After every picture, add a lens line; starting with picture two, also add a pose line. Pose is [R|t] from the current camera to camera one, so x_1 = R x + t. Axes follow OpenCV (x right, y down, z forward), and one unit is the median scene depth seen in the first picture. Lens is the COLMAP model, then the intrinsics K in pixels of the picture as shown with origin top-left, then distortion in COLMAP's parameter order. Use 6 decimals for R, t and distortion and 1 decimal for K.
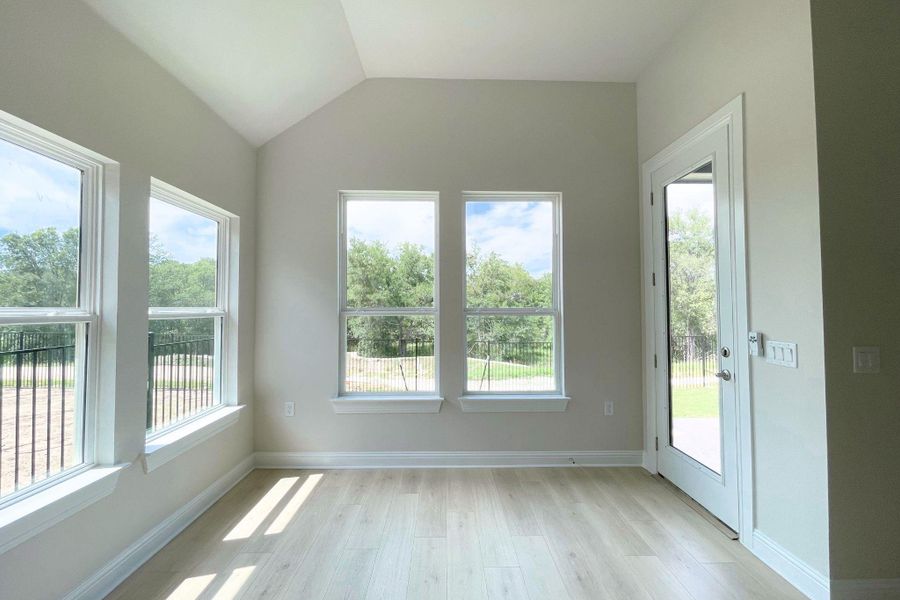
lens RADIAL K [[367.2, 0, 446.6], [0, 367.2, 296.8], [0, 0, 1]] dist [-0.000483, 0.000116]
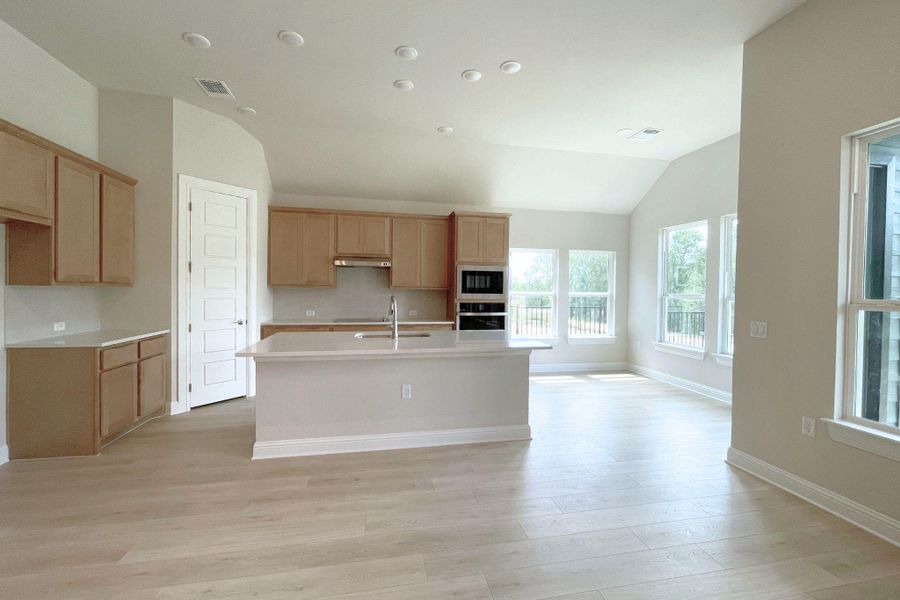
lens RADIAL K [[372.4, 0, 450.7], [0, 372.4, 296.0], [0, 0, 1]] dist [-0.001525, -0.000044]
pose [[0.186127, 0.018766, -0.982346, 1.339777], [0.014635, 0.999654, 0.021870, -0.015321], [0.982417, -0.018447, 0.185788, -0.364777]]
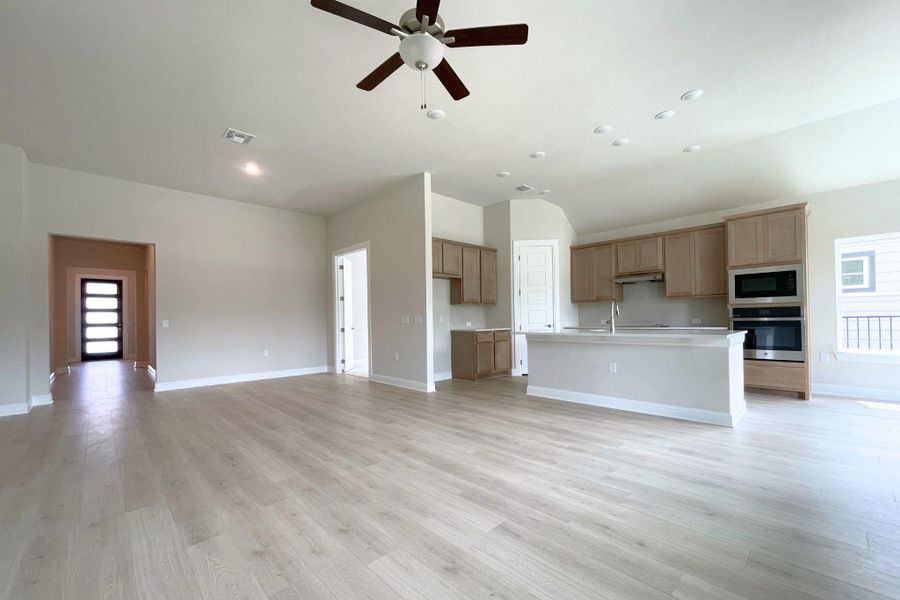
lens RADIAL K [[364.8, 0, 449.4], [0, 364.8, 318.6], [0, 0, 1]] dist [0.000824, 0.000067]
pose [[-0.729632, 0.011504, -0.683744, 1.722990], [0.035494, 0.999148, -0.021065, 0.088564], [0.682919, -0.039639, -0.729418, 0.301815]]
